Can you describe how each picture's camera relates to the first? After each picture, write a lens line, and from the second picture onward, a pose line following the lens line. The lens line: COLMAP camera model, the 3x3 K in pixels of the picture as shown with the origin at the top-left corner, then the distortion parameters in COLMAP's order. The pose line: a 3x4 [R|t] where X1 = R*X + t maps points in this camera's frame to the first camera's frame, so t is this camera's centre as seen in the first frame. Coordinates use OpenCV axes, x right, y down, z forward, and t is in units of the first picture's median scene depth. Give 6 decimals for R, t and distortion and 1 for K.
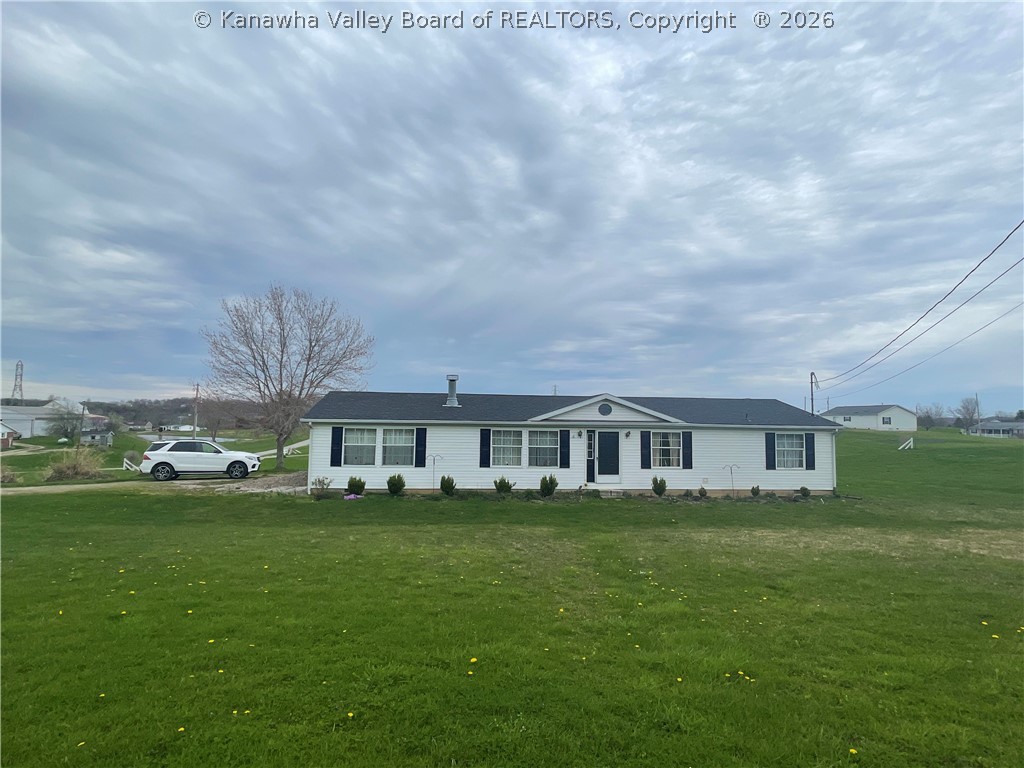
lens RADIAL K [[578.0, 0, 512.0], [0, 578.0, 384.0], [0, 0, 1]] dist [0.044637, -0.079087]
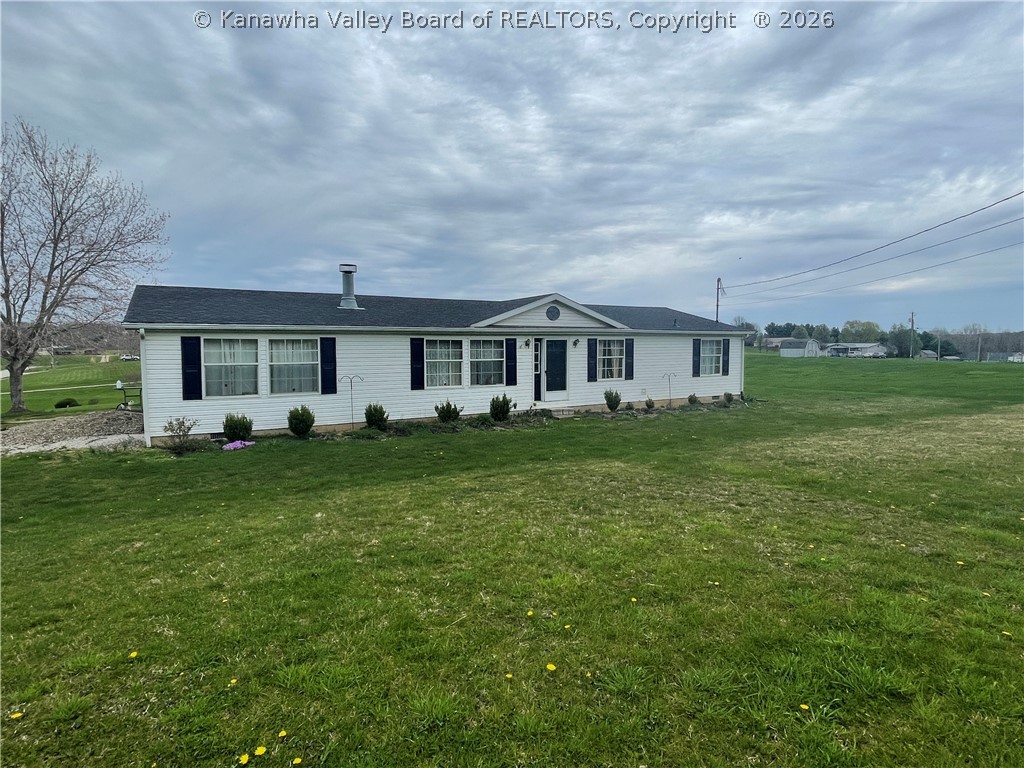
lens RADIAL K [[578.0, 0, 512.0], [0, 578.0, 384.0], [0, 0, 1]] dist [0.044637, -0.079087]
pose [[0.898001, -0.047279, 0.437445, -0.256797], [-0.008181, 0.992244, 0.124035, 0.042436], [-0.439917, -0.114962, 0.890650, 0.278223]]
